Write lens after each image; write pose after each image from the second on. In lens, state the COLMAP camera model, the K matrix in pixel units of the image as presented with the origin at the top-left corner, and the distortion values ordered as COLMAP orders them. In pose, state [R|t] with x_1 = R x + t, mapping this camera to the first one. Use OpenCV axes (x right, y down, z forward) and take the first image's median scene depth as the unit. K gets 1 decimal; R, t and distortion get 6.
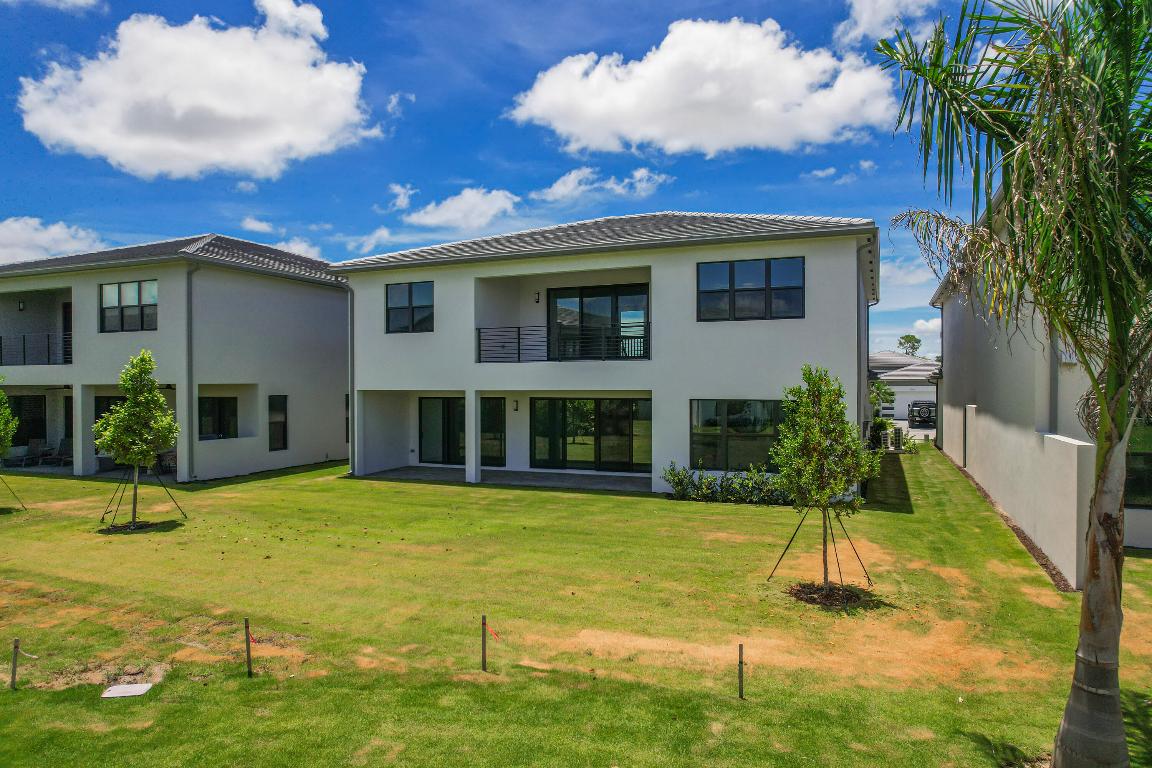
lens RADIAL K [[732.5, 0, 574.3], [0, 732.5, 393.6], [0, 0, 1]] dist [-0.053182, 0.056137]
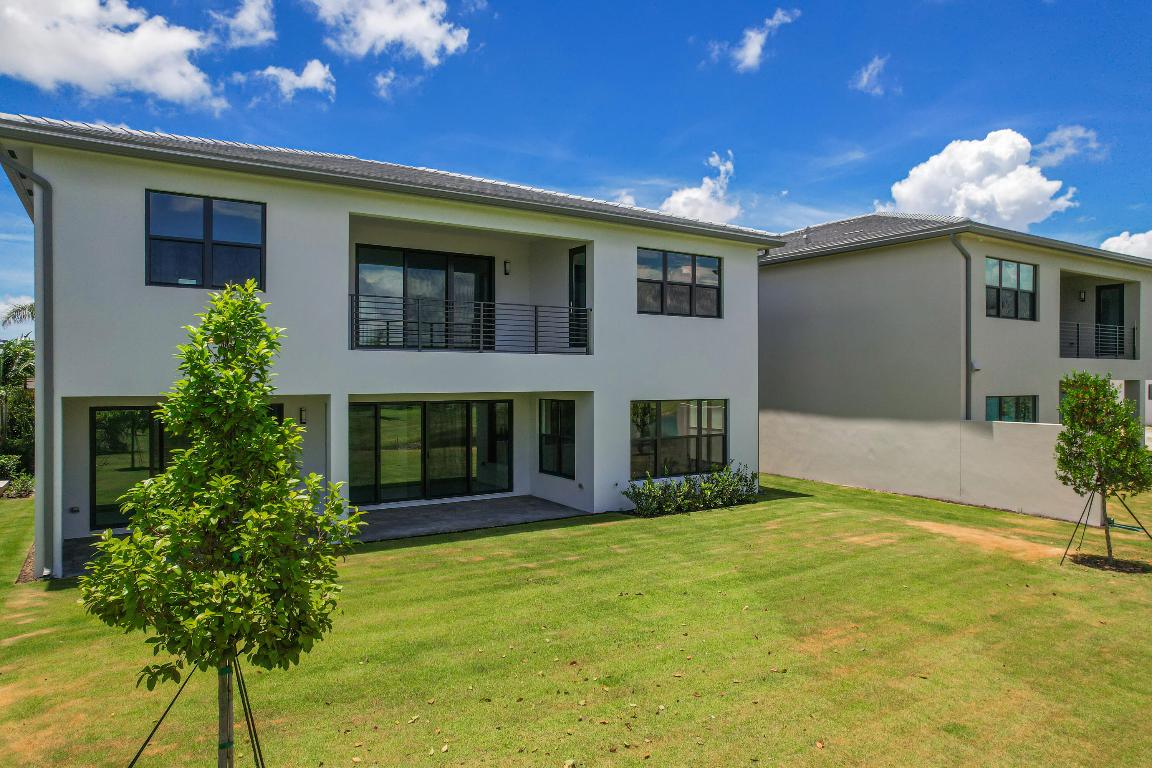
lens RADIAL K [[732.5, 0, 559.0], [0, 732.5, 392.2], [0, 0, 1]] dist [-0.053182, 0.056137]
pose [[0.572846, -0.013433, 0.819553, -0.506215], [0.005840, 0.999907, 0.012307, -0.011474], [-0.819642, -0.002264, 0.572872, 0.468338]]
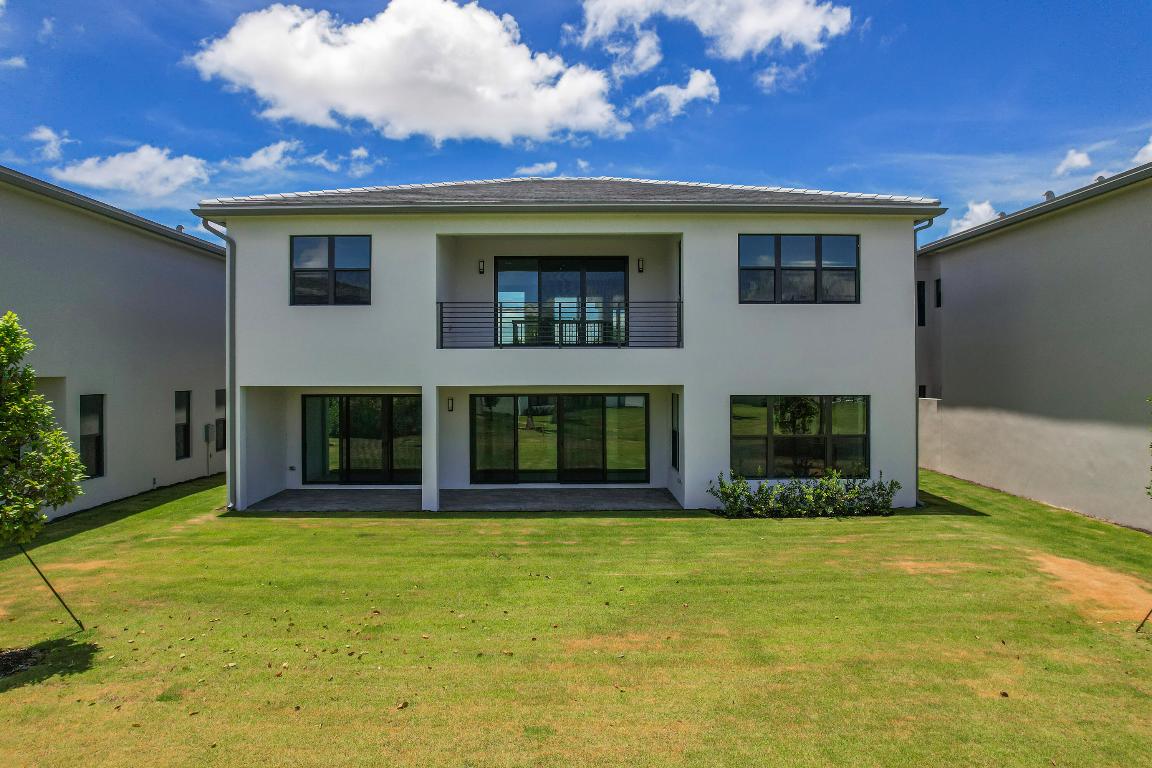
lens RADIAL K [[732.5, 0, 571.0], [0, 732.5, 386.3], [0, 0, 1]] dist [-0.053182, 0.056137]
pose [[0.919600, -0.006291, 0.392806, -0.282074], [0.004501, 0.999975, 0.005480, -0.006626], [-0.392831, -0.003271, 0.919605, 0.246826]]
